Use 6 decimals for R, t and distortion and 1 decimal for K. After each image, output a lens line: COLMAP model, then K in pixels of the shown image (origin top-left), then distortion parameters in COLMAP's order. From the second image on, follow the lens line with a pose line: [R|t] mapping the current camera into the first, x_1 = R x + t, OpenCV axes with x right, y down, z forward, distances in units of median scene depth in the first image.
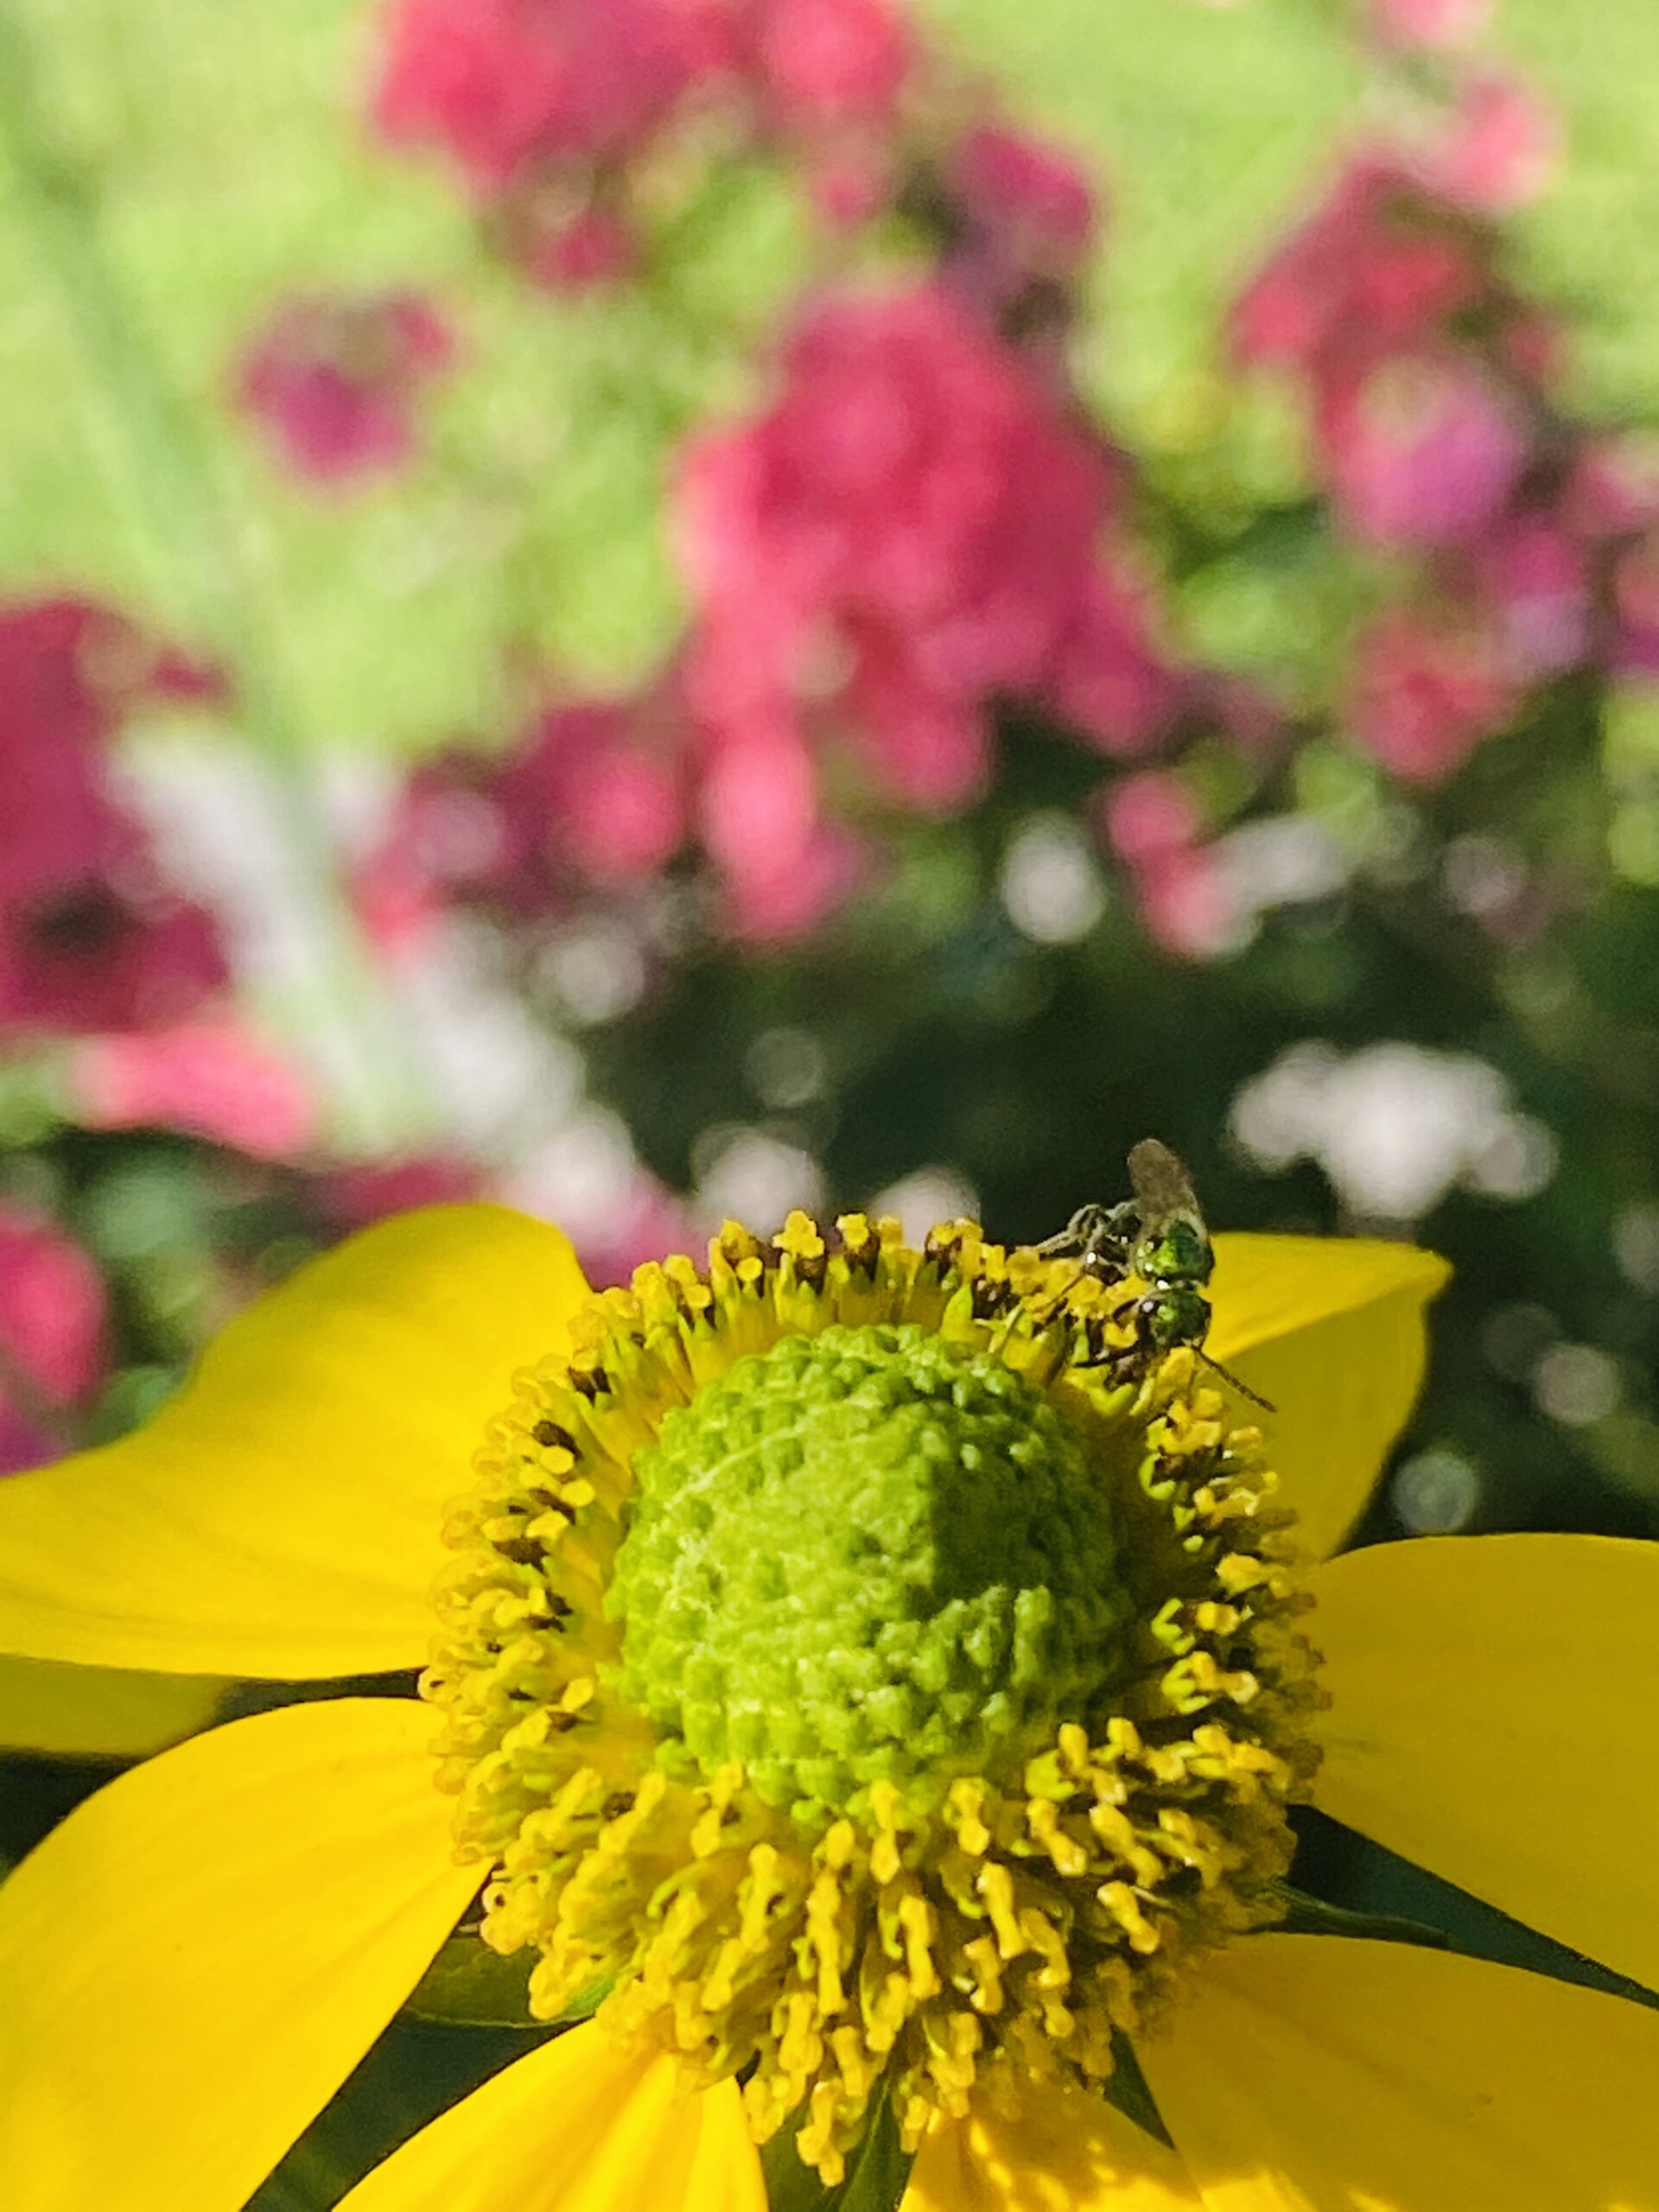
lens RADIAL K [[6112.6, 0, 829.5], [0, 6112.6, 1106.0], [0, 0, 1]] dist [0.021545, -0.170986]
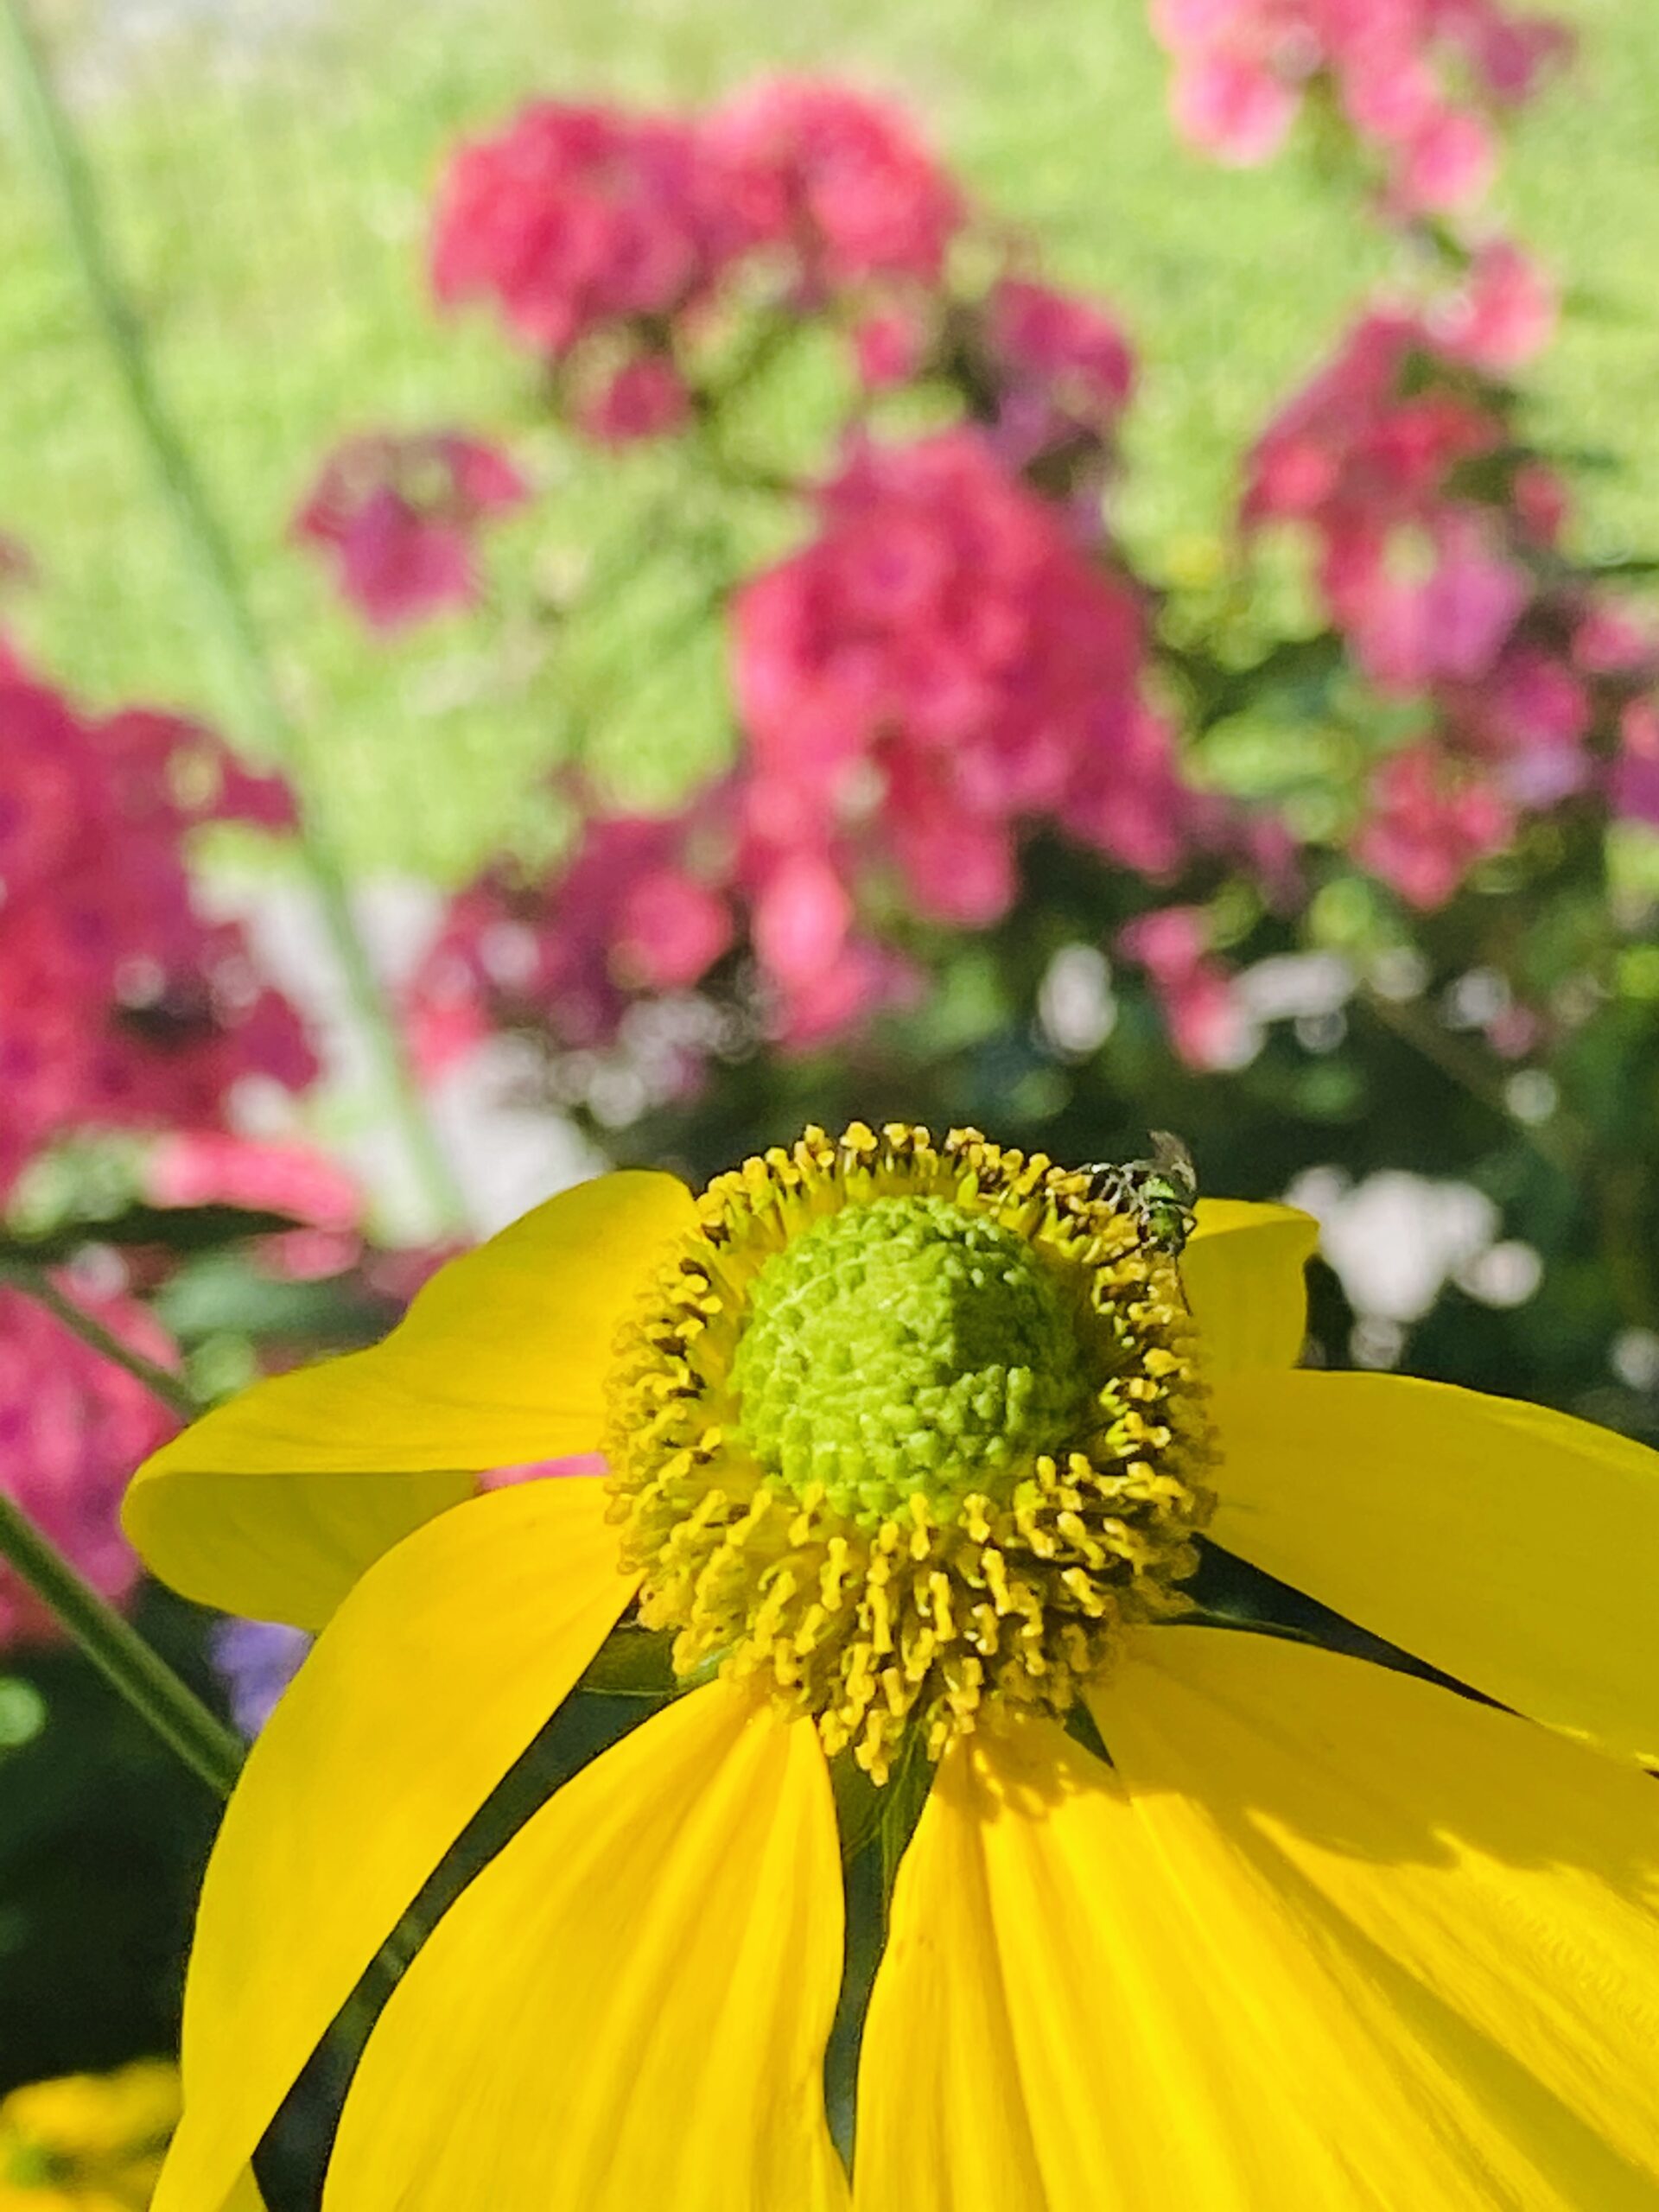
lens RADIAL K [[6112.6, 0, 829.5], [0, 6112.6, 1106.0], [0, 0, 1]] dist [0.021545, -0.170986]
pose [[0.999974, 0.003226, 0.006396, -0.022136], [-0.003090, 0.999772, -0.021143, 0.046426], [-0.006463, 0.021122, 0.999756, -0.475825]]
